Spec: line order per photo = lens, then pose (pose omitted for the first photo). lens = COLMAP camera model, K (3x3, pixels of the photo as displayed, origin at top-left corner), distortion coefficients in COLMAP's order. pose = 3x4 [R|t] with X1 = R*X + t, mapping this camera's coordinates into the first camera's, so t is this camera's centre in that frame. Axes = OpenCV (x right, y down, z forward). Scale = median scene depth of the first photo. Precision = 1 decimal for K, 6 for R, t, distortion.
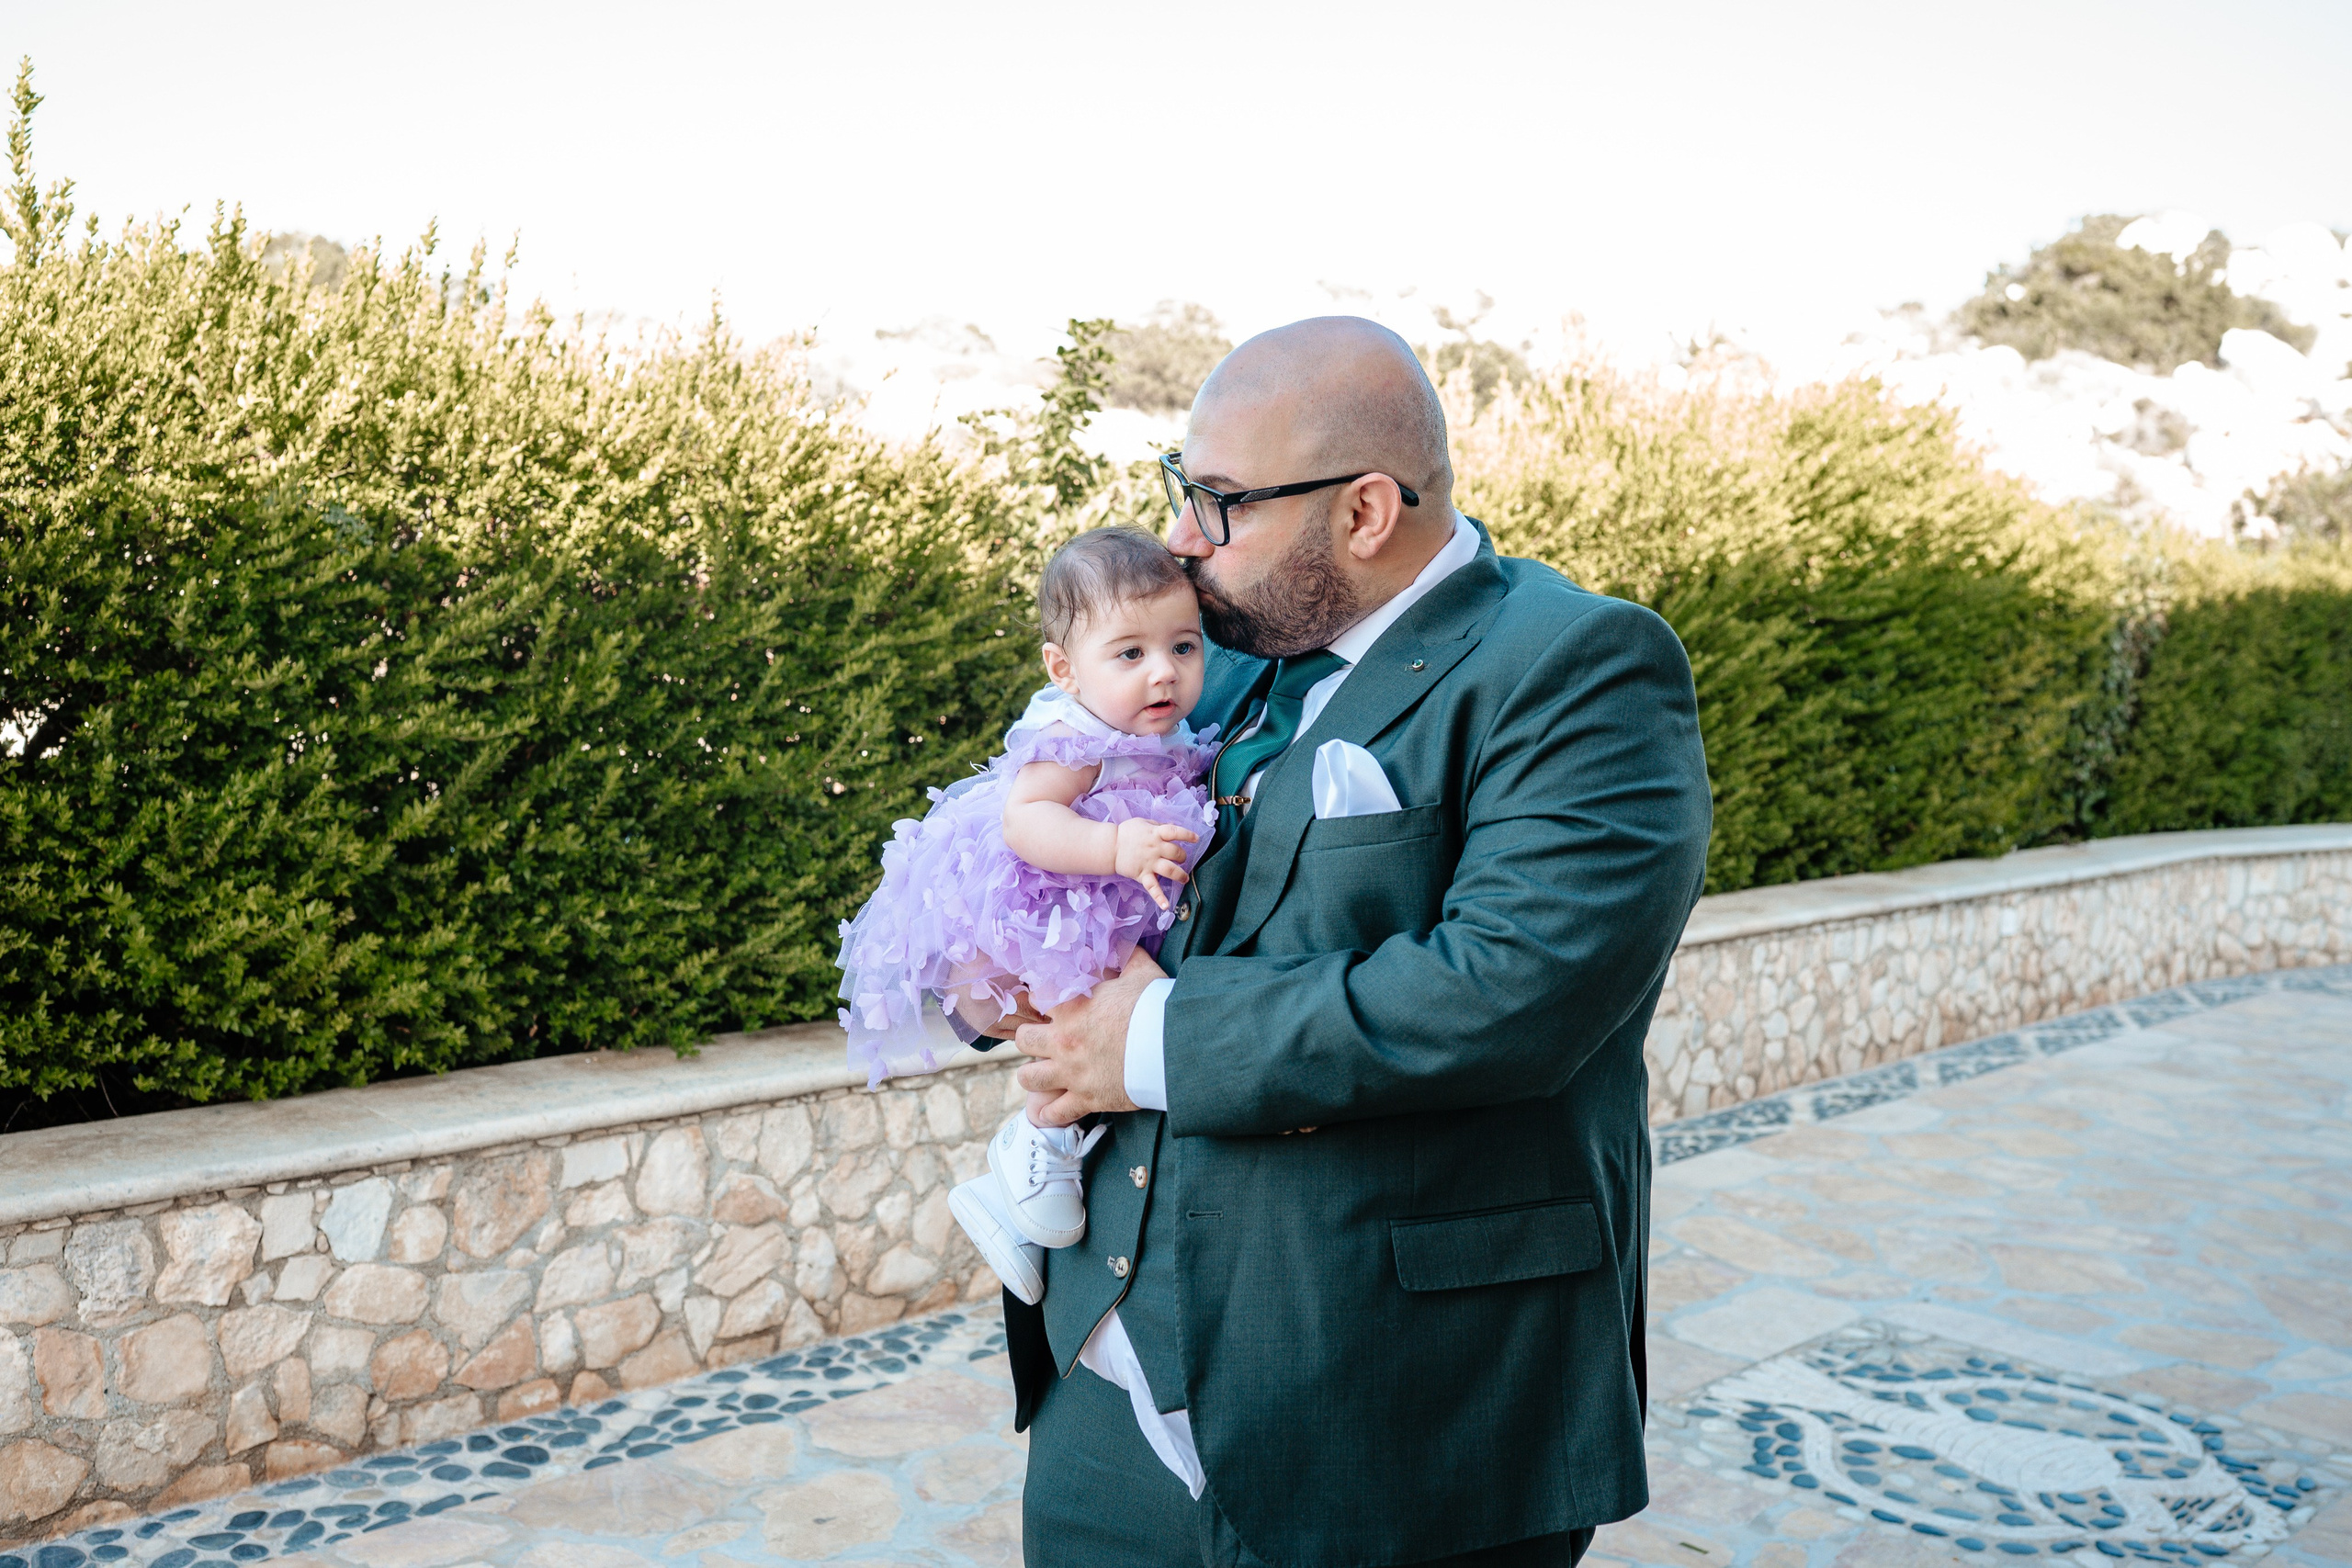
lens RADIAL K [[2222.6, 0, 1182.2], [0, 2222.6, 782.5], [0, 0, 1]] dist [0.000033, 0.000000]
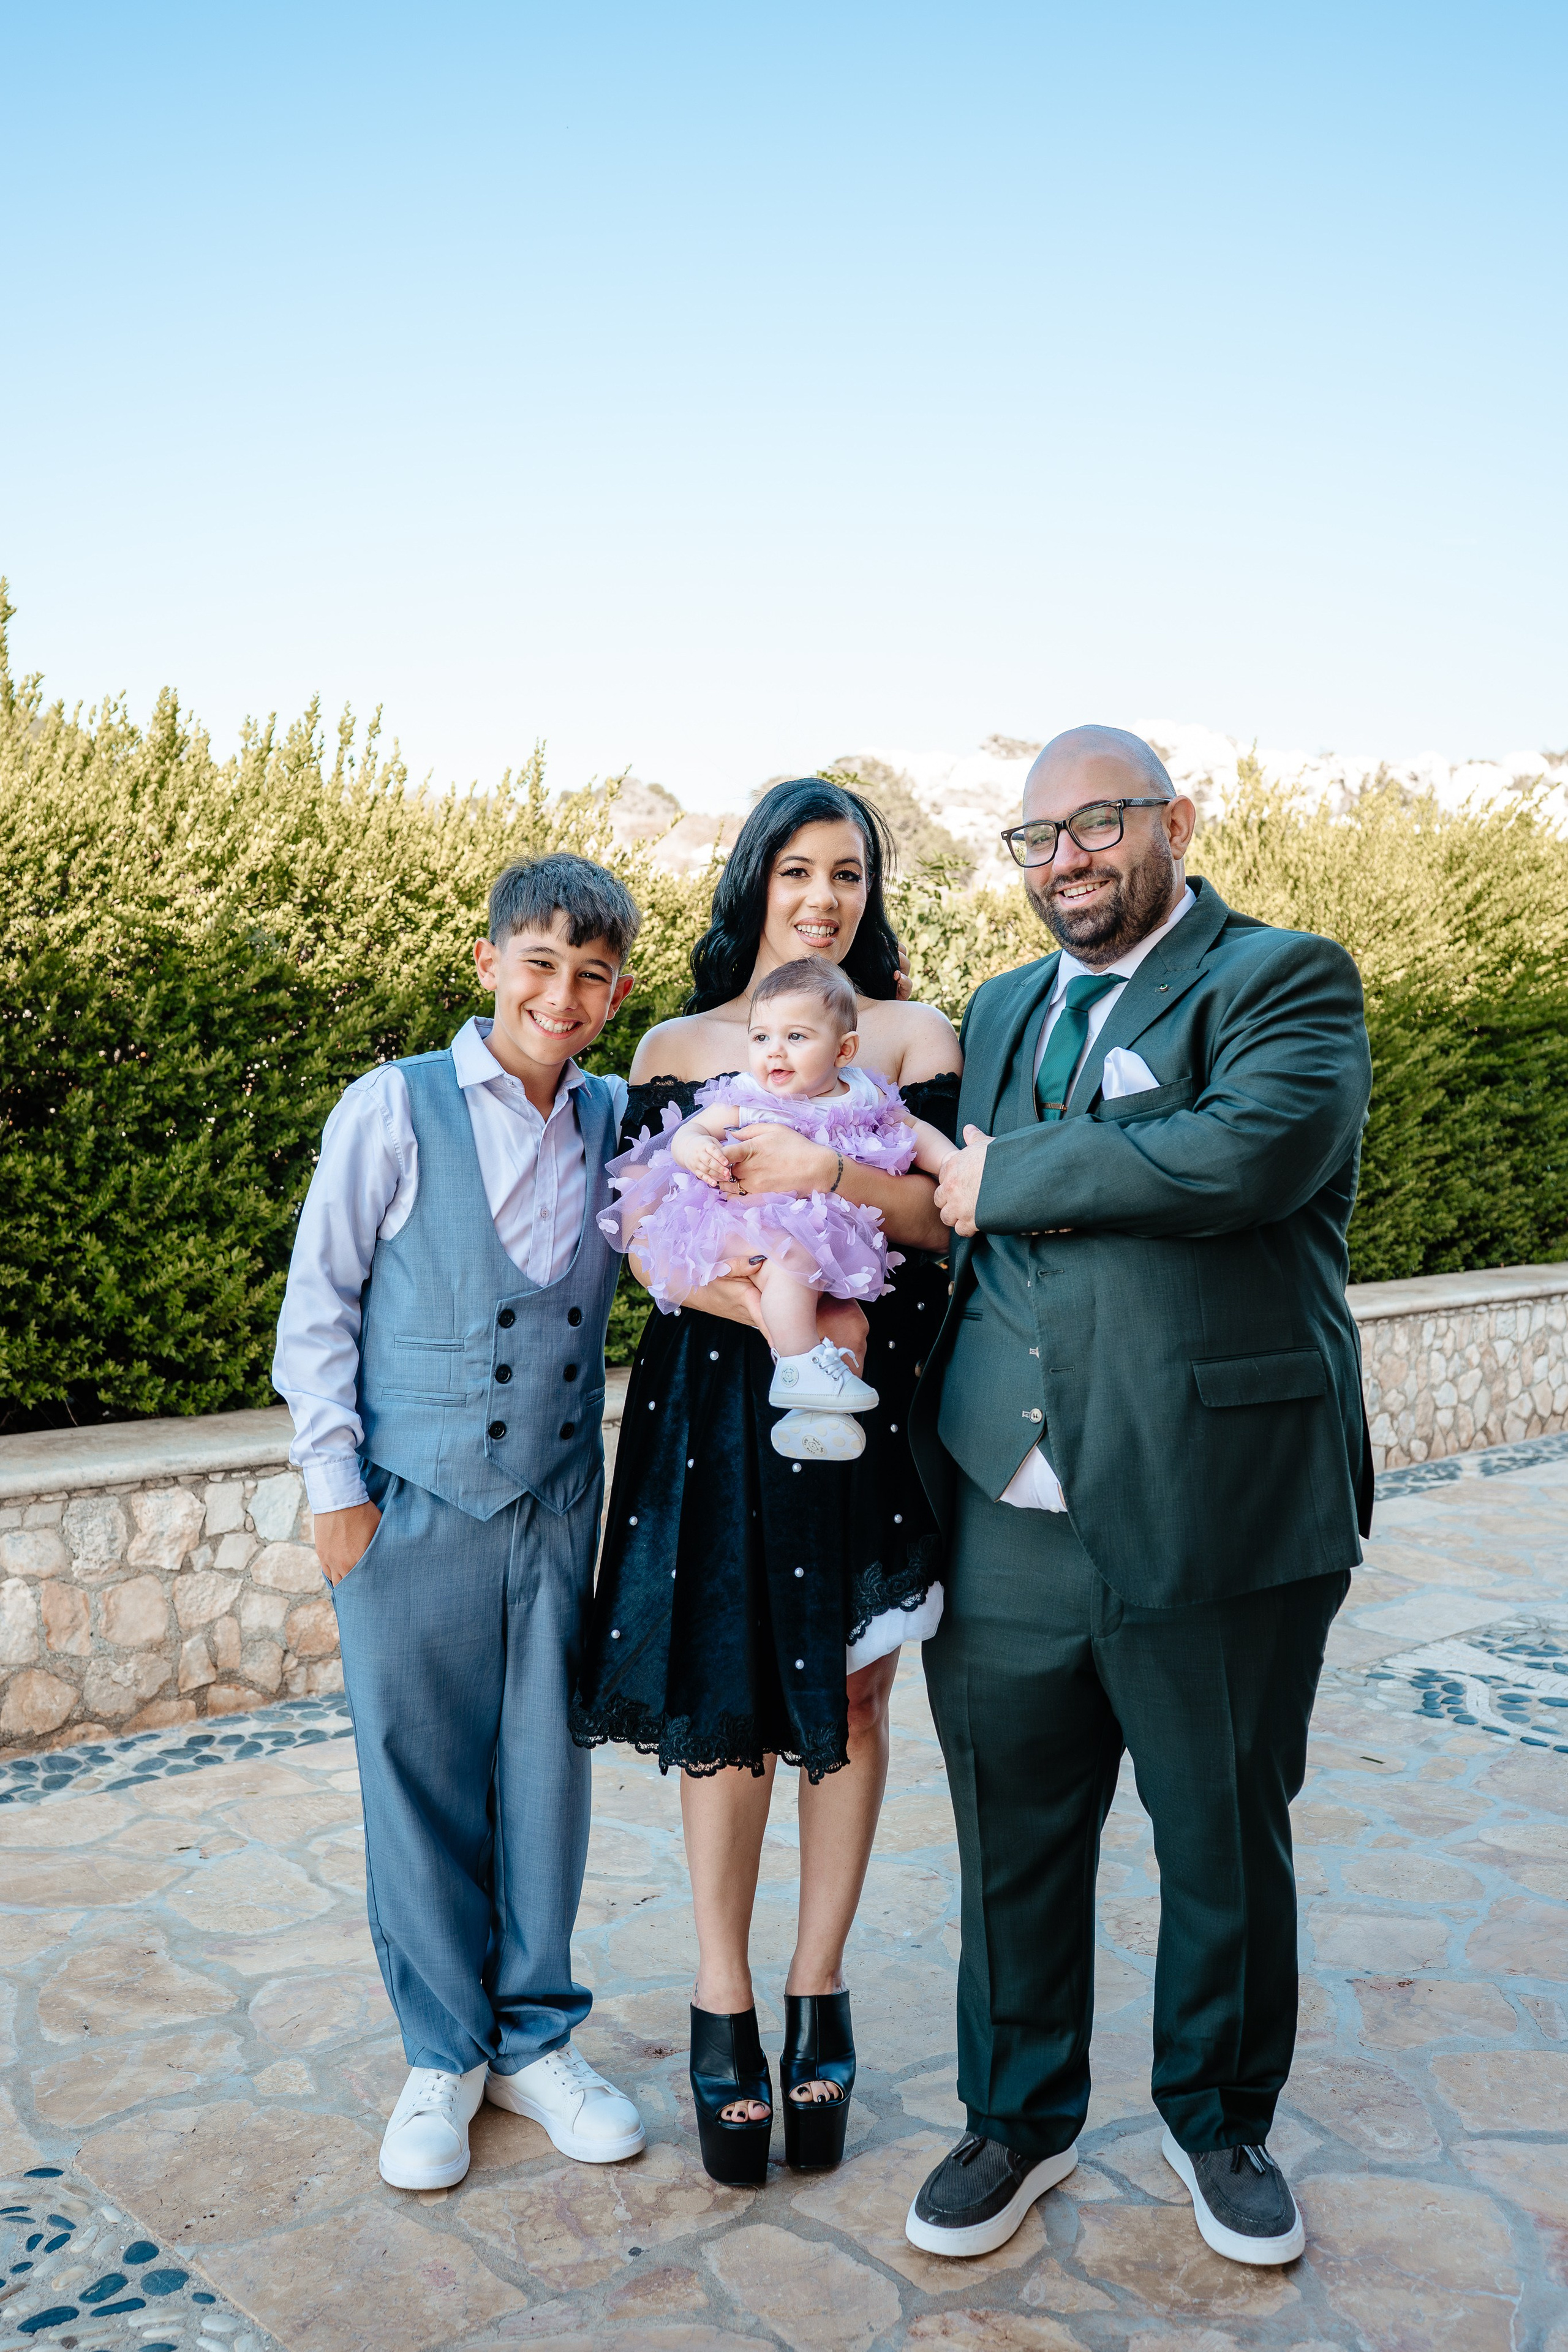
lens RADIAL K [[2222.8, 0, 785.6], [0, 2222.8, 1175.3], [0, 0, 1]] dist [0.000033, 0.000000]
pose [[0.999379, -0.013353, -0.032603, -0.041321], [0.012390, 0.999486, -0.029568, 0.048266], [0.032981, 0.029146, 0.999031, -0.207098]]
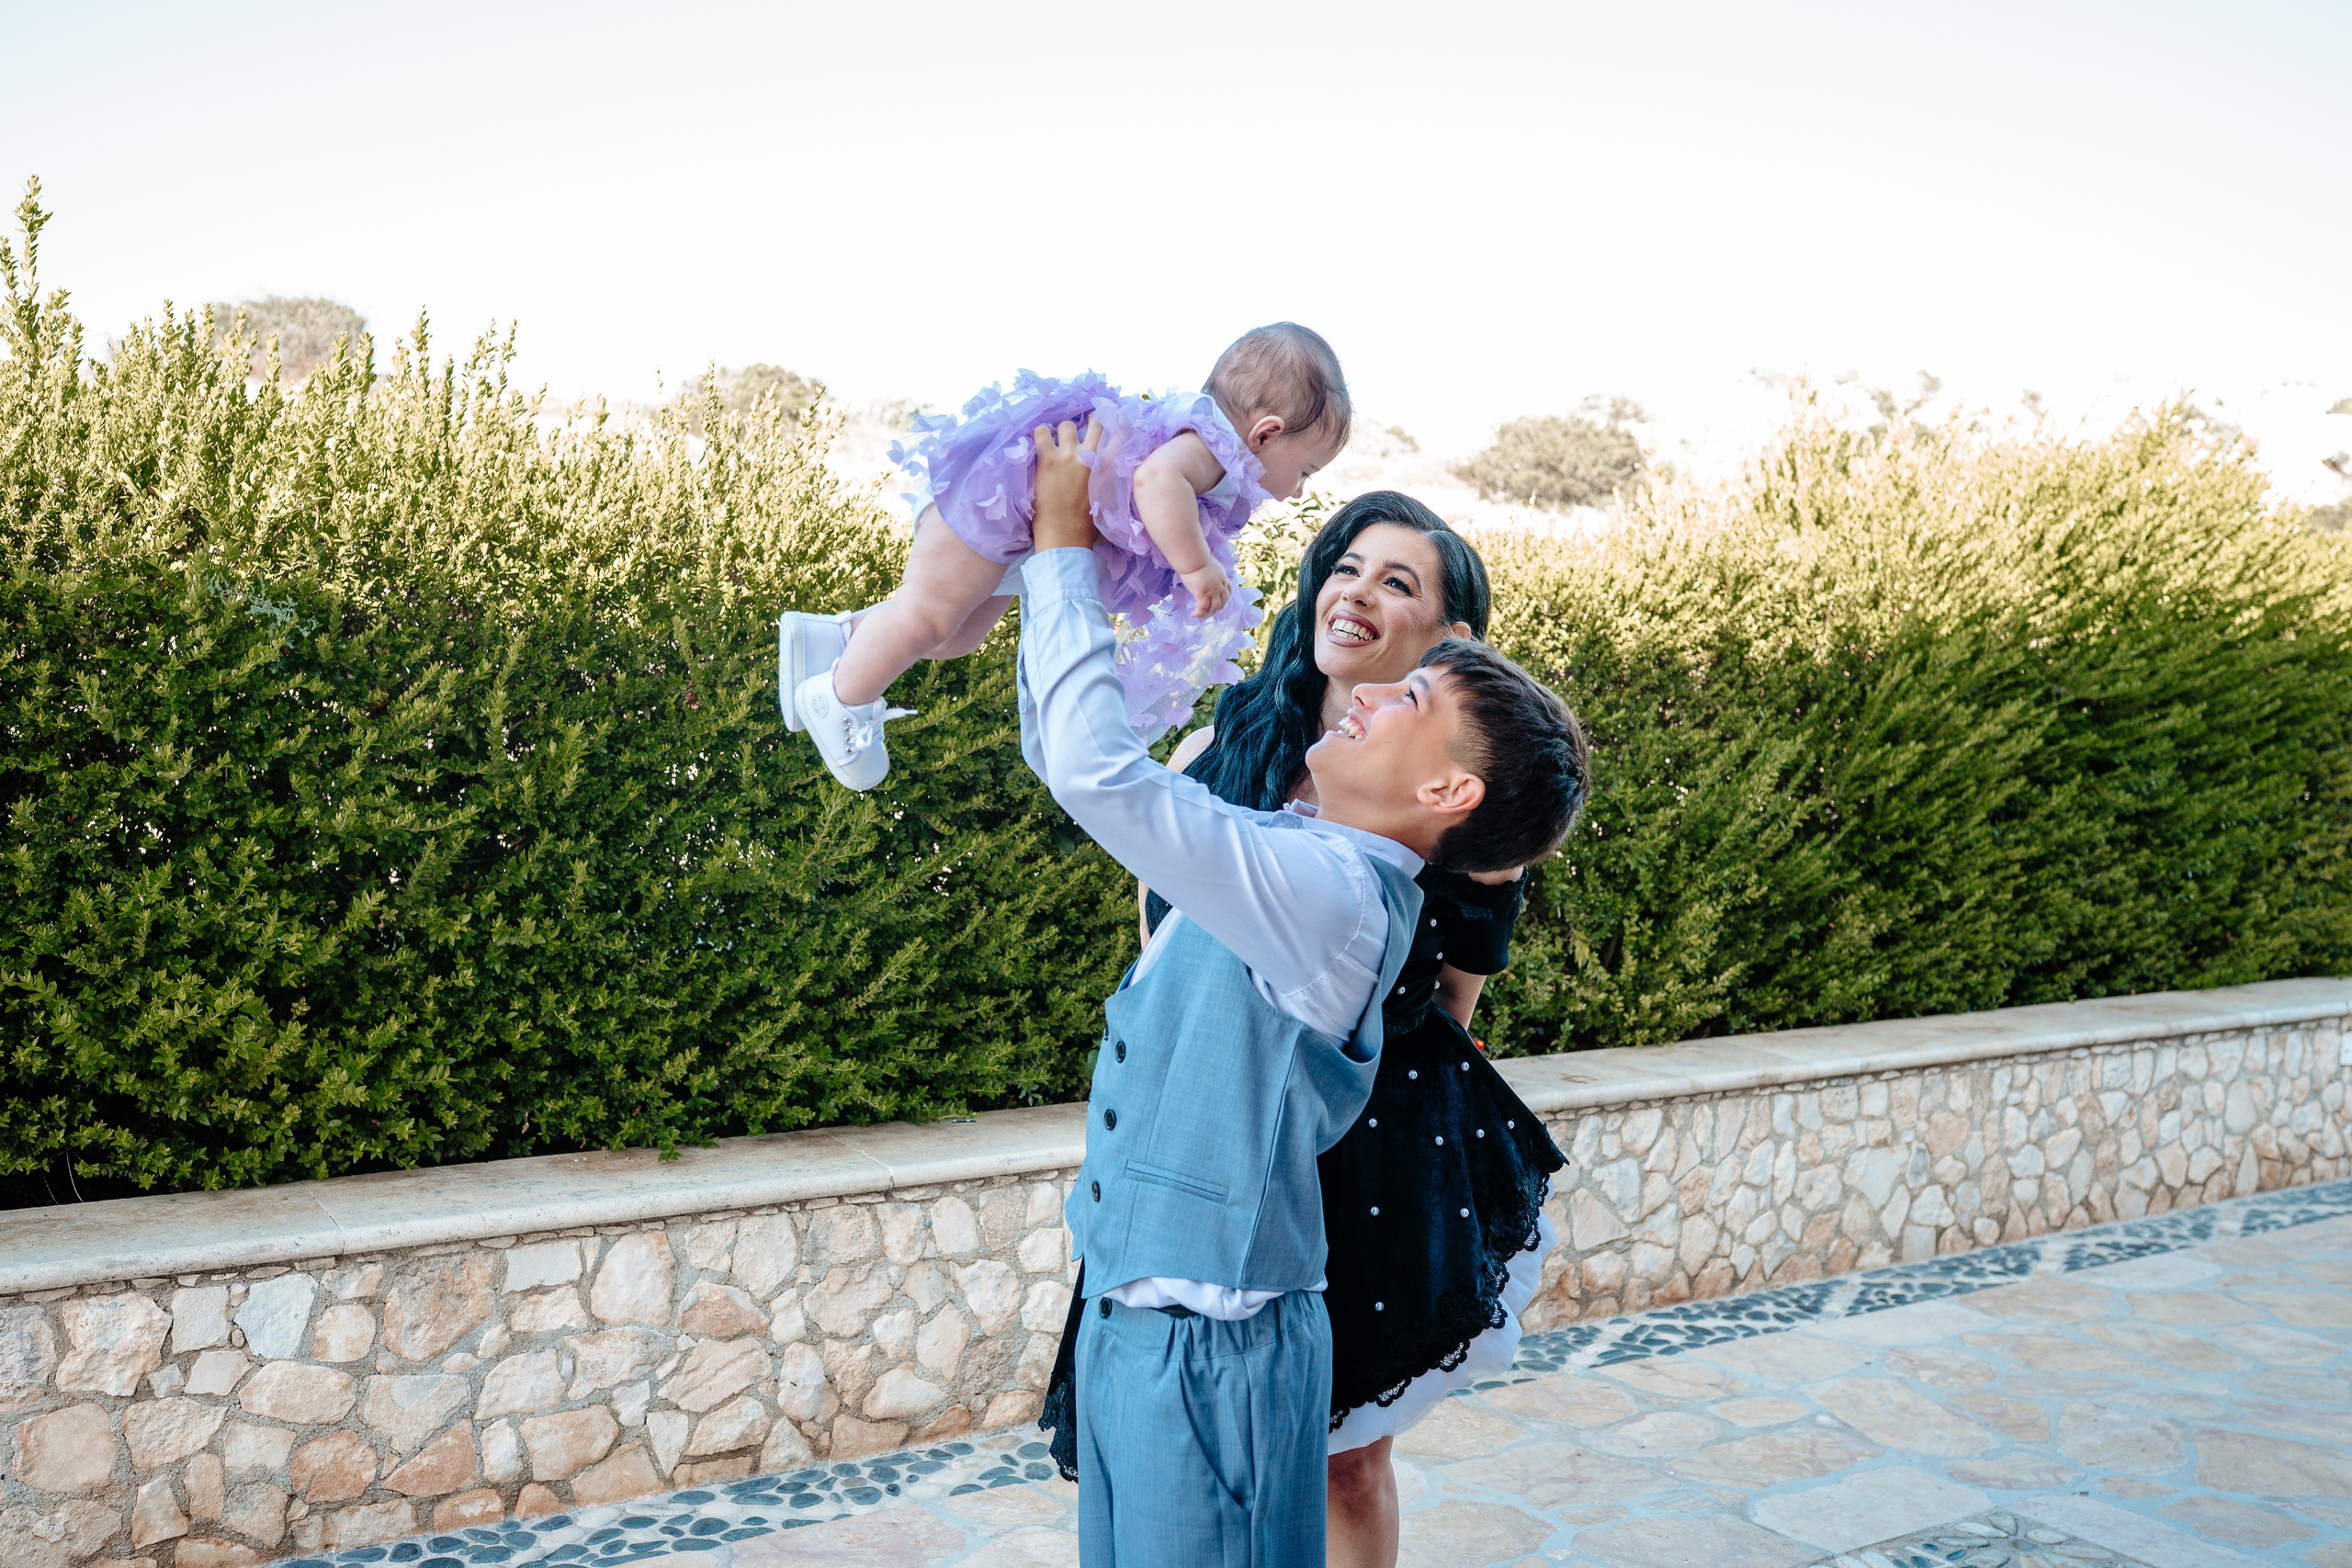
lens RADIAL K [[2222.6, 0, 1174.6], [0, 2222.6, 782.3], [0, 0, 1]] dist [0.000033, 0.000000]
pose [[0.977659, -0.003298, -0.210170, 0.207028], [-0.006522, 0.998920, -0.046011, 0.002352], [0.210095, 0.046354, 0.976582, 0.097045]]
